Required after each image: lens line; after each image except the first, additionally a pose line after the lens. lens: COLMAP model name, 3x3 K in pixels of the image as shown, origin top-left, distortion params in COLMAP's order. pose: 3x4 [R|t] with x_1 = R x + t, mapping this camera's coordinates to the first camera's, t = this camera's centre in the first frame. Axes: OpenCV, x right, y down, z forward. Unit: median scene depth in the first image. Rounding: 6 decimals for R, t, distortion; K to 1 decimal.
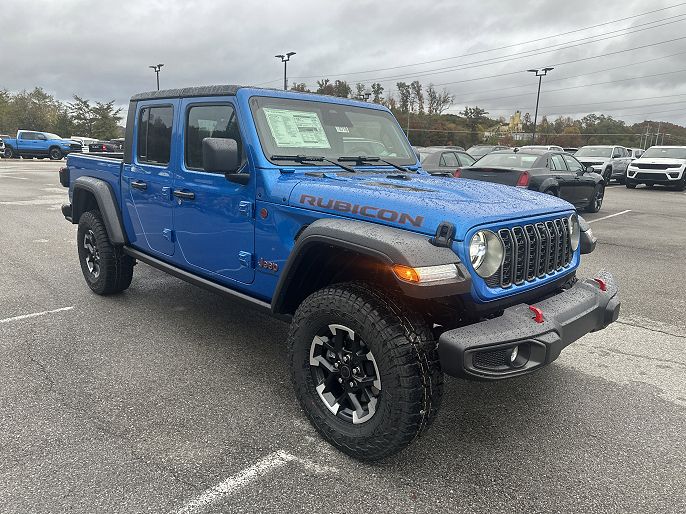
lens RADIAL K [[490.8, 0, 344.7], [0, 490.8, 273.9], [0, 0, 1]] dist [0.045498, -0.064304]
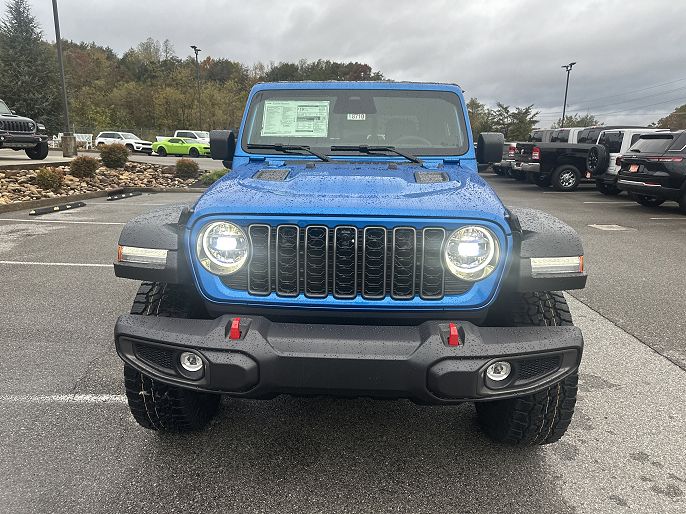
lens RADIAL K [[488.6, 0, 342.8], [0, 488.6, 281.1], [0, 0, 1]] dist [0.038596, -0.026792]
pose [[0.683153, 0.179823, -0.707789, 0.706936], [-0.174440, 0.981334, 0.080953, -0.061396], [0.709136, 0.068163, 0.701770, 0.363029]]
